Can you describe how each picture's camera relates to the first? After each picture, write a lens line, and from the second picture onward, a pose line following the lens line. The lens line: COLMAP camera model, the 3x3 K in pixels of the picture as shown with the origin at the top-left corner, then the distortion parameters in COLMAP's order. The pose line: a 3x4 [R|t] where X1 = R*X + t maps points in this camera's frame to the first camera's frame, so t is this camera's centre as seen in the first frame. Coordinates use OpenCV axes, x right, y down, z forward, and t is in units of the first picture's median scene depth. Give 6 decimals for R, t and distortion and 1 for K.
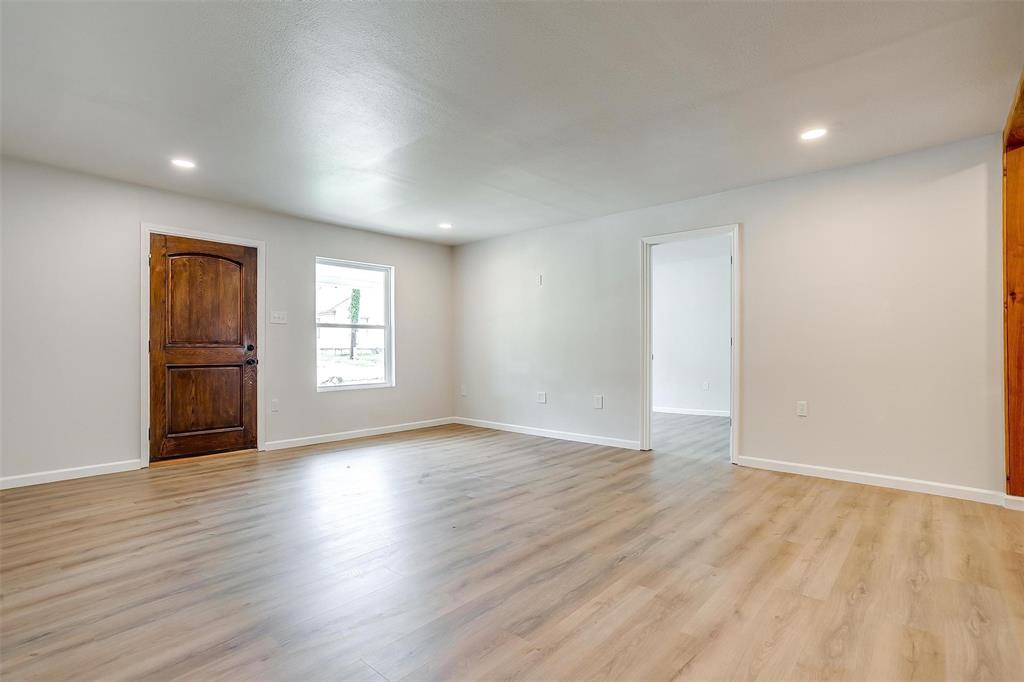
lens RADIAL K [[497.5, 0, 509.4], [0, 497.5, 339.9], [0, 0, 1]] dist [-0.046947, 0.026316]
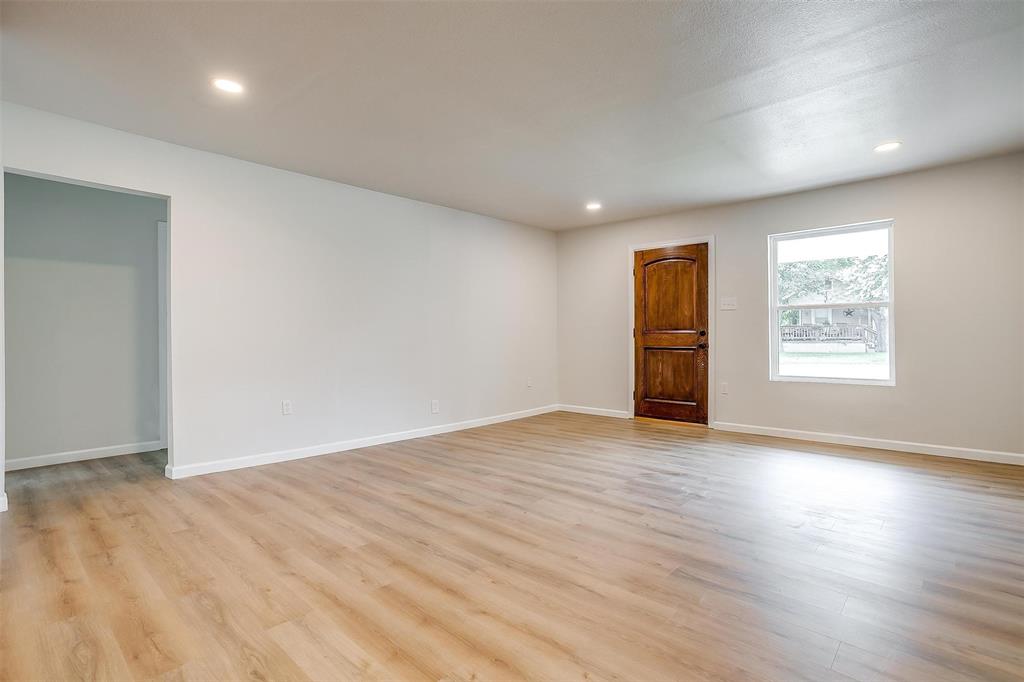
lens RADIAL K [[497.5, 0, 509.4], [0, 497.5, 339.9], [0, 0, 1]] dist [-0.046947, 0.026316]
pose [[-0.021967, 0.008321, -0.999724, 0.808610], [0.025332, 0.999649, 0.007764, 0.014883], [0.999438, -0.025154, -0.022171, 0.791168]]
